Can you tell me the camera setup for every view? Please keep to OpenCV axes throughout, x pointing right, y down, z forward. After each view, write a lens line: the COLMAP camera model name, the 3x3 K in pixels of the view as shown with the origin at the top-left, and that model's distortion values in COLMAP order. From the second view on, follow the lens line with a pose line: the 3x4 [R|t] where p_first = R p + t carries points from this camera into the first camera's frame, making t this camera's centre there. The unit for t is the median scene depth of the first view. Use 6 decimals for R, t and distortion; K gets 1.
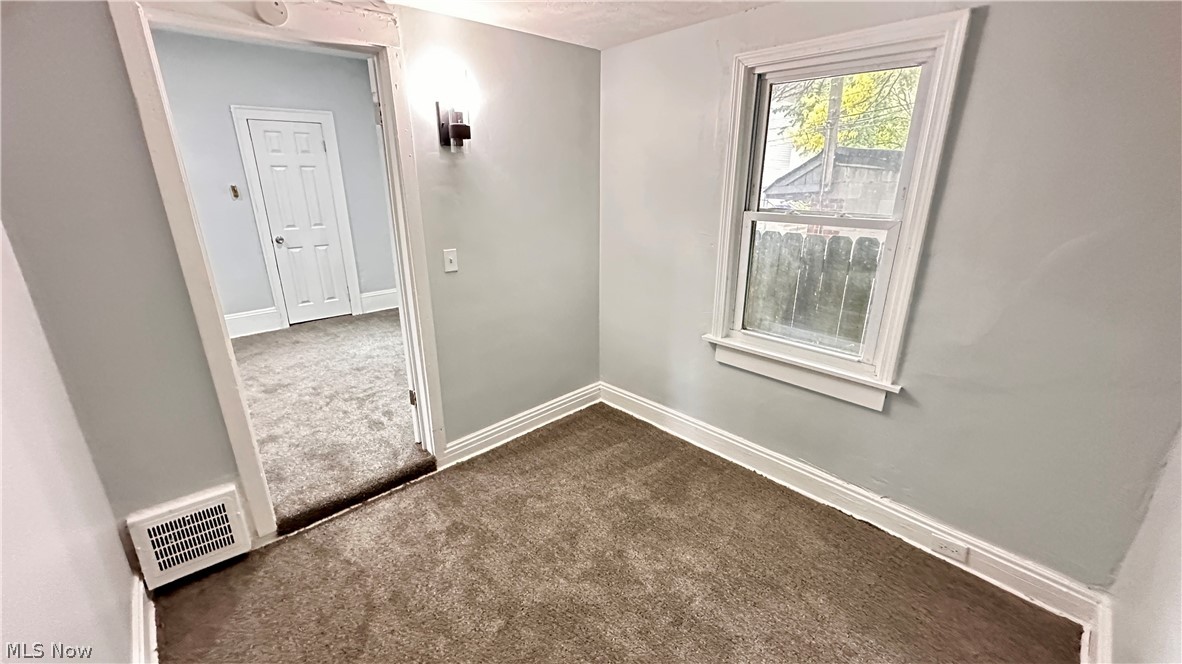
lens RADIAL K [[470.3, 0, 591.0], [0, 470.3, 332.0], [0, 0, 1]] dist [-0.001103, -0.000052]
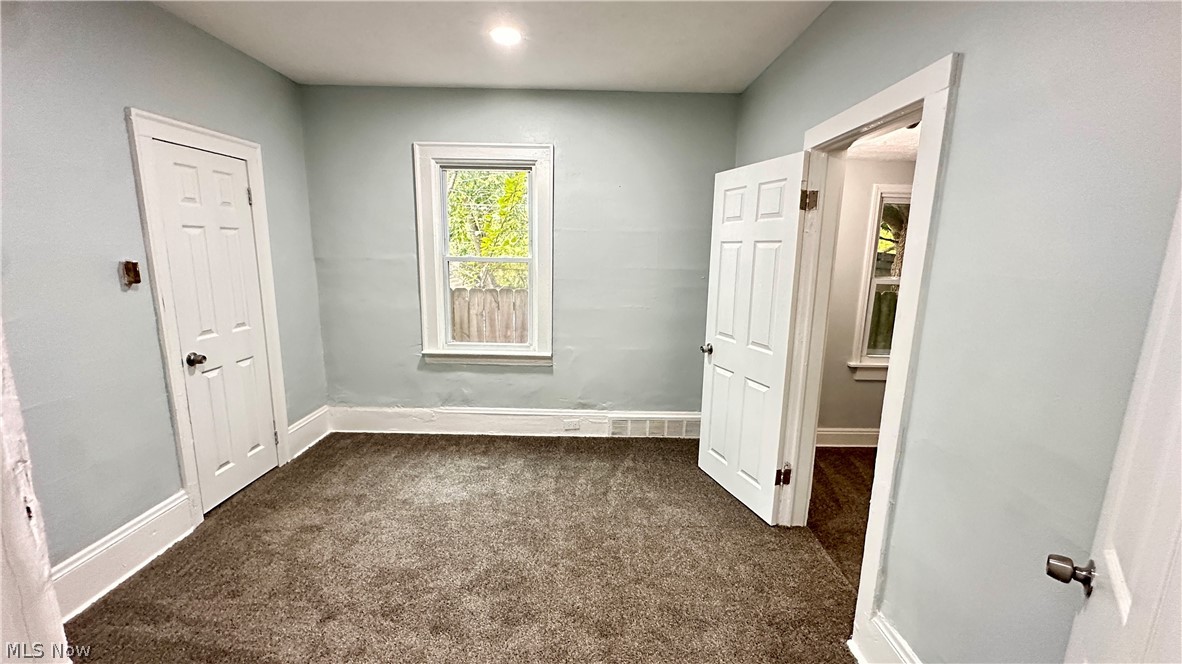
lens RADIAL K [[470.3, 0, 591.0], [0, 470.3, 332.0], [0, 0, 1]] dist [-0.001103, -0.000052]
pose [[0.679210, -0.115765, 0.724757, -0.751123], [0.211627, 0.976432, -0.042362, -0.109728], [-0.702771, 0.182150, 0.687702, 0.315518]]
